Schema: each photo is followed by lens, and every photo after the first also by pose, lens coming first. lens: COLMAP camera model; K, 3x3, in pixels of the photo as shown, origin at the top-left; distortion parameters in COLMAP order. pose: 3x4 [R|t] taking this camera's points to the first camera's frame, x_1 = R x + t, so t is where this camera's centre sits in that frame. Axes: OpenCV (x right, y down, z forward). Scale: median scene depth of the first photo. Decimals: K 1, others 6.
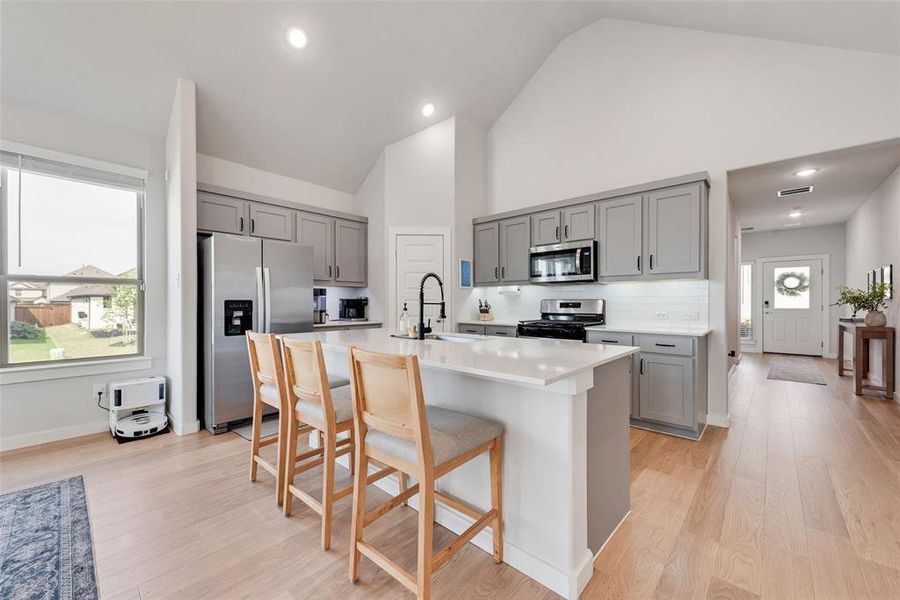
lens RADIAL K [[351.1, 0, 446.3], [0, 351.1, 301.9], [0, 0, 1]] dist [0.005944, -0.001358]
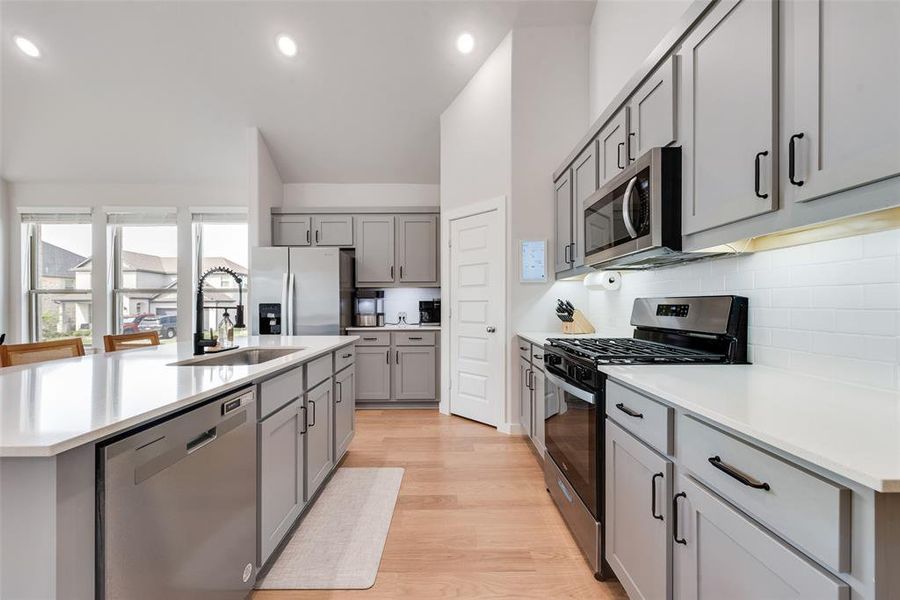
lens RADIAL K [[351.1, 0, 448.6], [0, 351.1, 301.5], [0, 0, 1]] dist [0.005944, -0.001358]
pose [[0.672719, -0.008716, -0.739846, 0.494153], [0.005951, 0.999962, -0.006370, -0.000457], [0.739874, -0.000117, 0.672746, 0.506718]]
